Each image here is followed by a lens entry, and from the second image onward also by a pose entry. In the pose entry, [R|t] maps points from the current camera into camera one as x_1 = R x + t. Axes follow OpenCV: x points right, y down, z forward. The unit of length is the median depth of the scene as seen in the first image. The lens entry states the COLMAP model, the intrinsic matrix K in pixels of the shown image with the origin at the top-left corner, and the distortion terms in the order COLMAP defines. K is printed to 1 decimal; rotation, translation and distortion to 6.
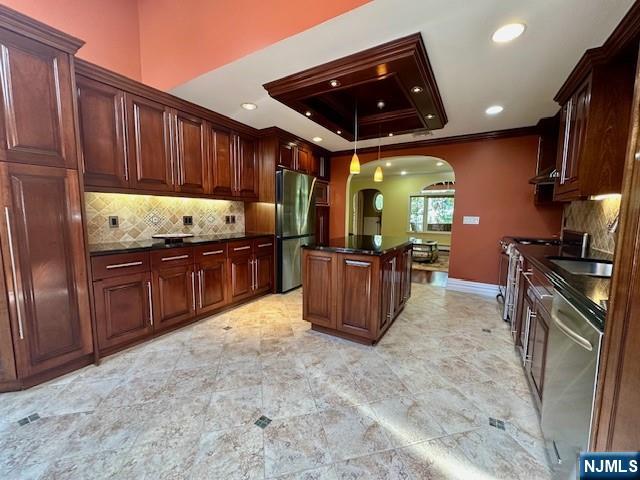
lens RADIAL K [[253.7, 0, 321.7], [0, 253.7, 237.9], [0, 0, 1]] dist [-0.000501, 0.000649]
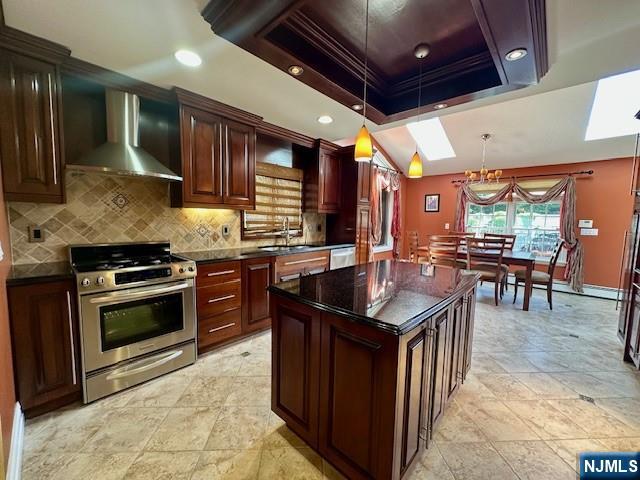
lens RADIAL K [[253.7, 0, 321.7], [0, 253.7, 238.3], [0, 0, 1]] dist [-0.000501, 0.000649]
pose [[-0.982201, -0.045387, 0.182264, 0.282863], [-0.011317, 0.982903, 0.183776, -0.236225], [-0.187489, 0.178443, -0.965922, 2.025045]]
